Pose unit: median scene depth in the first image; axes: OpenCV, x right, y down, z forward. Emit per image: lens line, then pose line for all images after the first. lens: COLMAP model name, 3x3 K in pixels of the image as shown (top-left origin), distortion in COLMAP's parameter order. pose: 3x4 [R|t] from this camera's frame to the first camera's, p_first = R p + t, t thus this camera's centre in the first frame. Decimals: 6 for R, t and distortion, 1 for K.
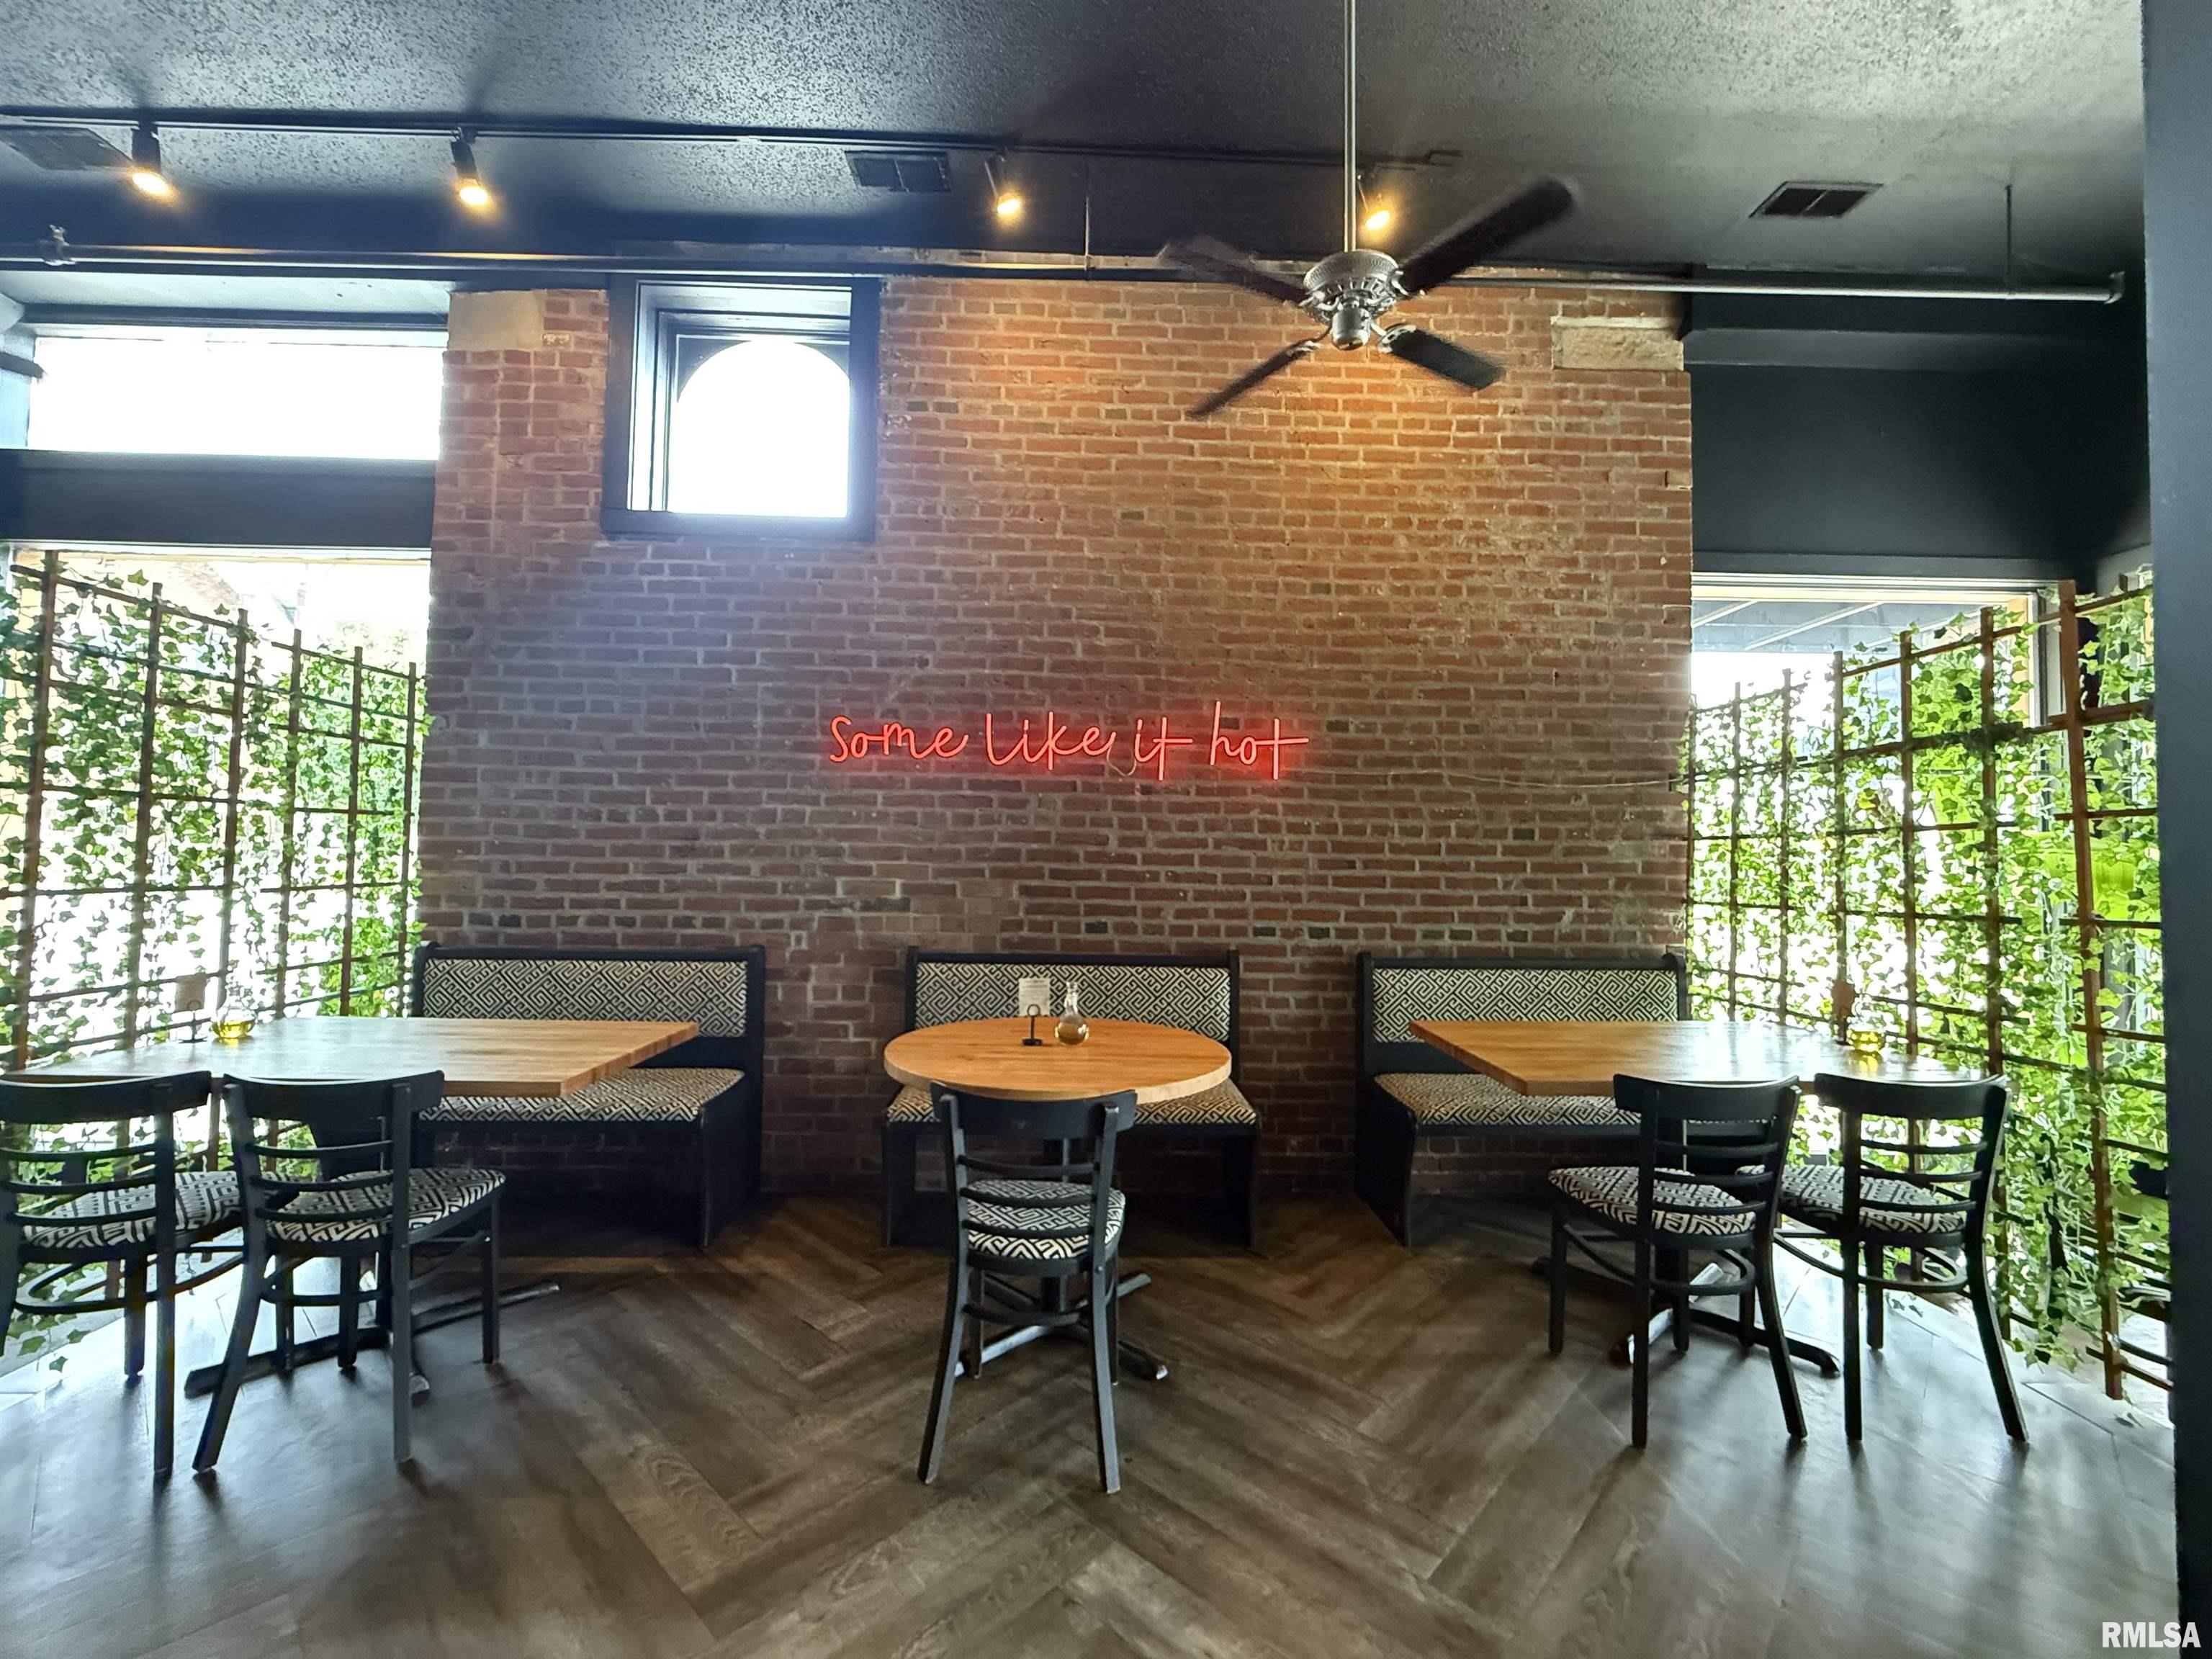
lens RADIAL K [[934.8, 0, 1102.8], [0, 934.8, 829.4], [0, 0, 1]] dist [-0.001364, 0.000515]
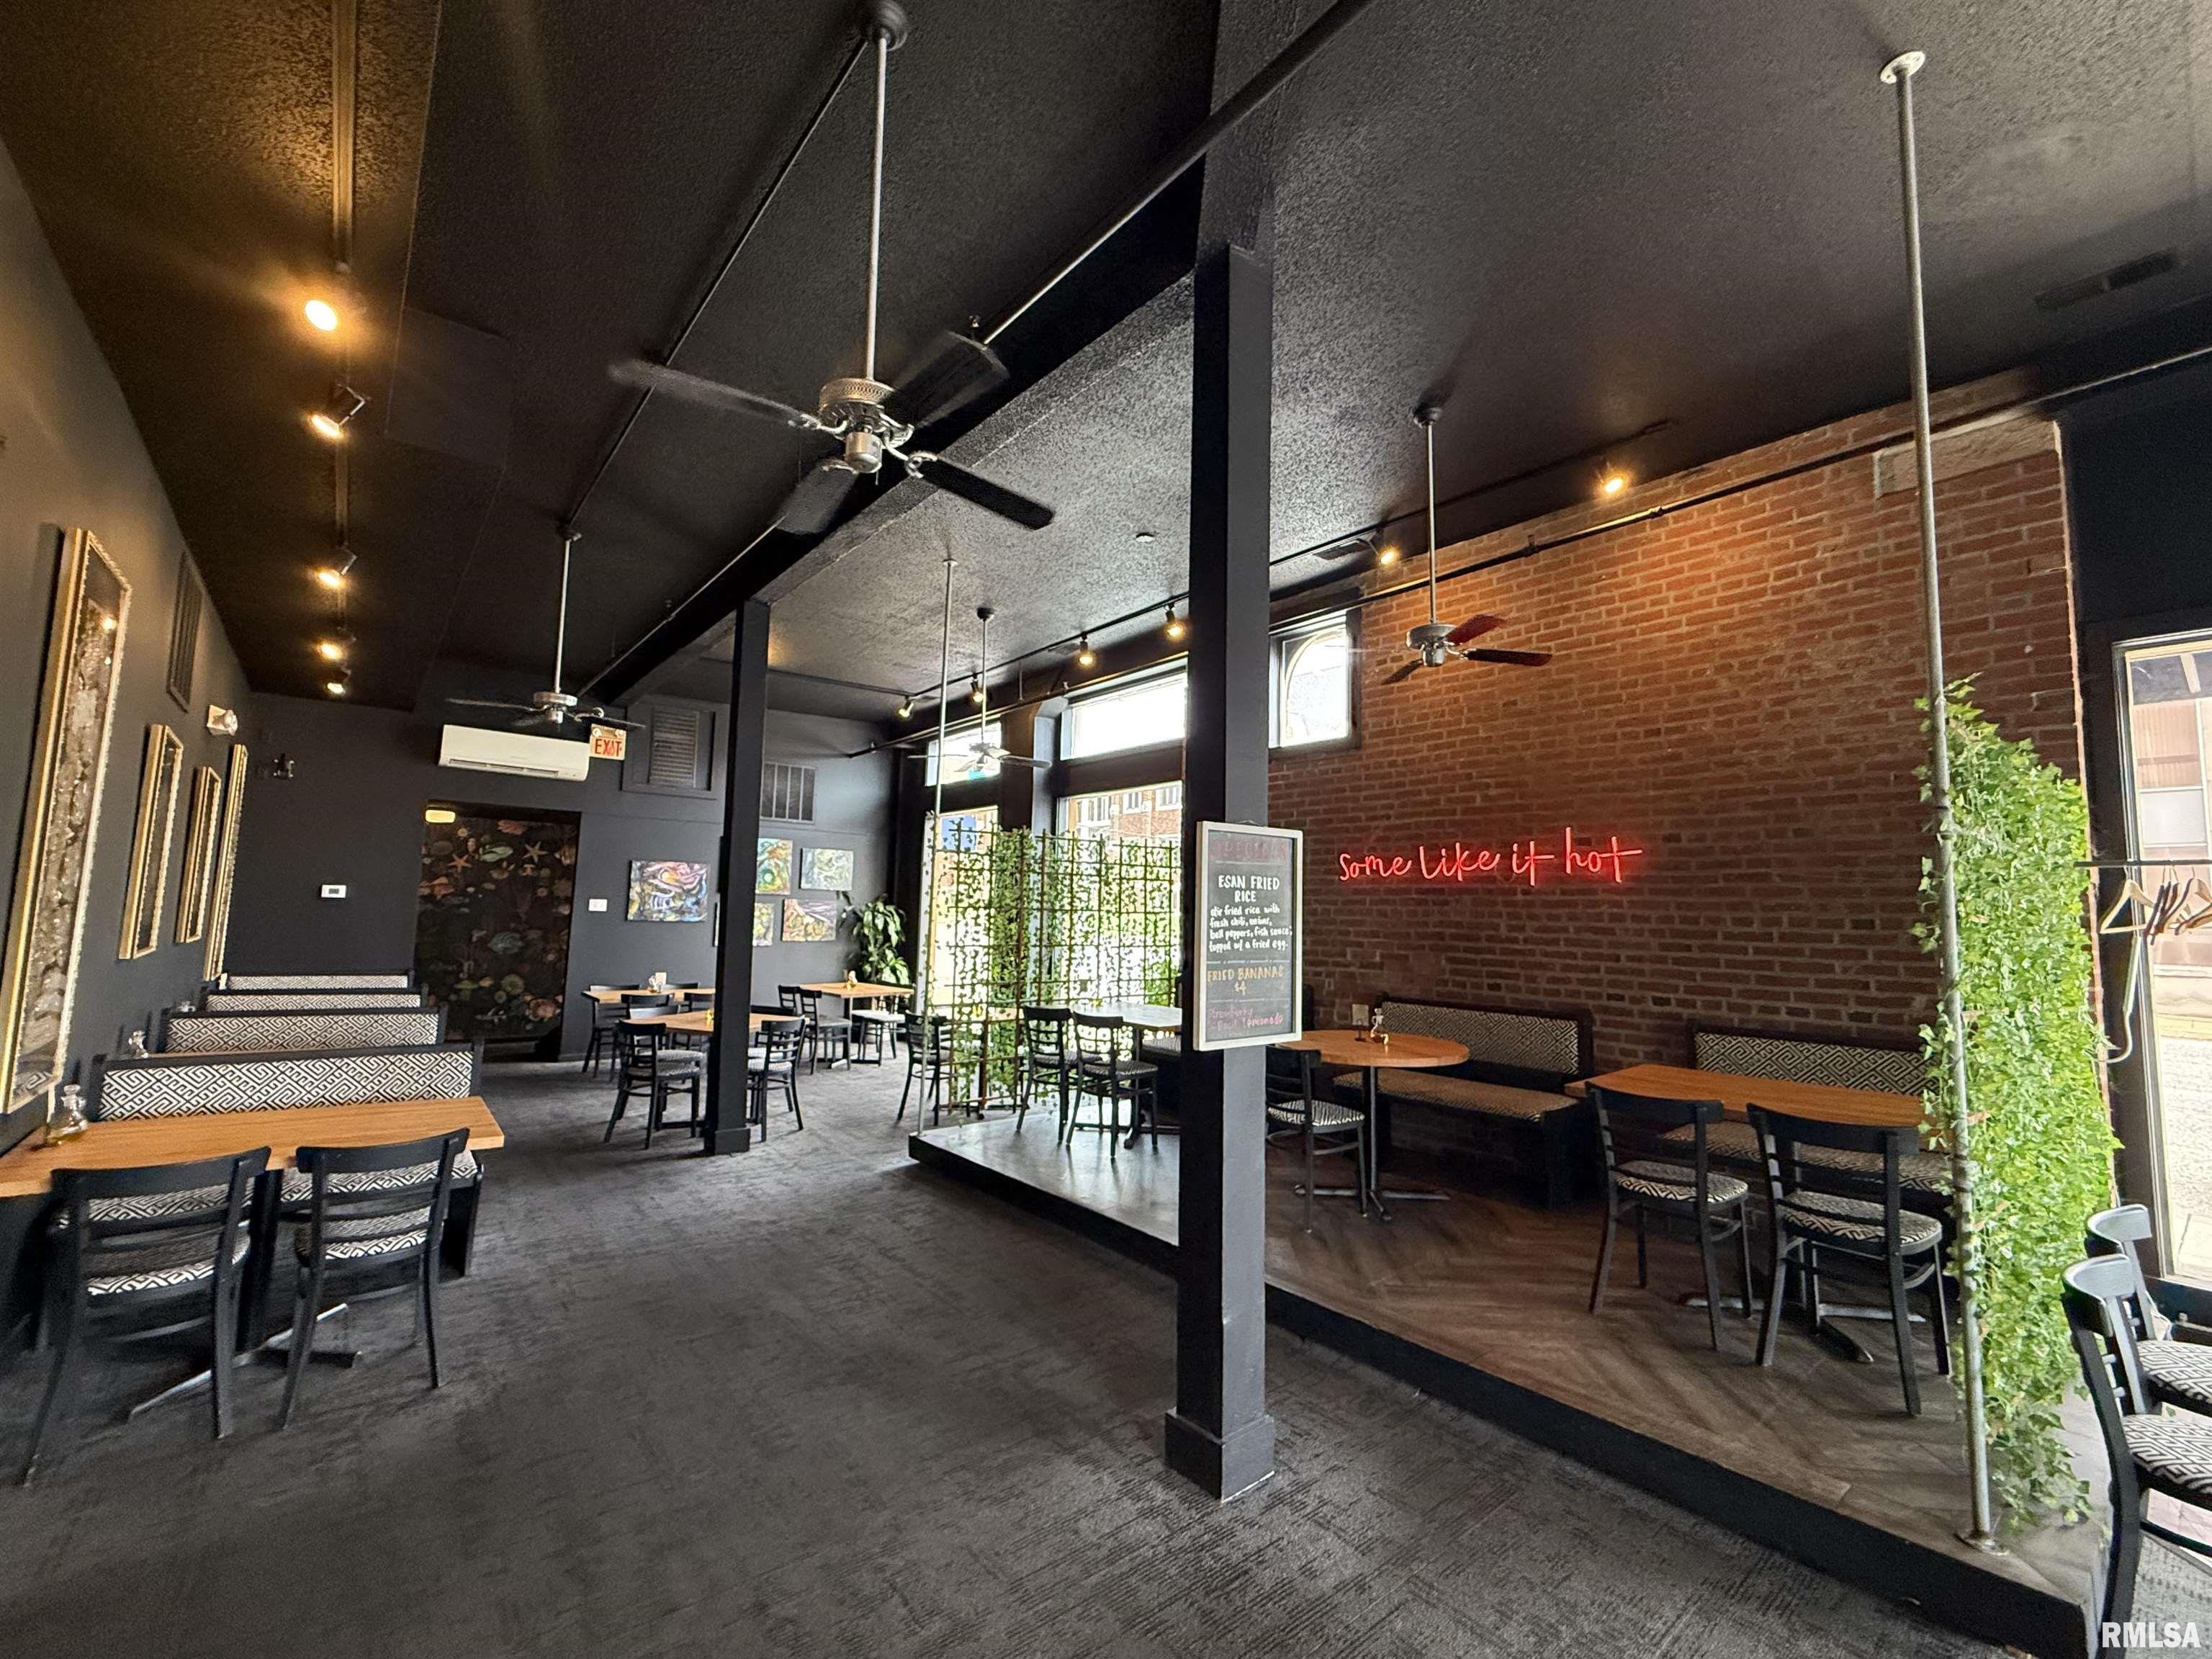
lens RADIAL K [[934.8, 0, 1105.3], [0, 934.8, 830.8], [0, 0, 1]] dist [-0.001364, 0.000515]
pose [[0.612267, -0.073307, -0.787245, 0.795787], [0.016881, 0.996678, -0.079680, -0.032781], [0.790471, 0.035496, 0.611470, -0.393457]]
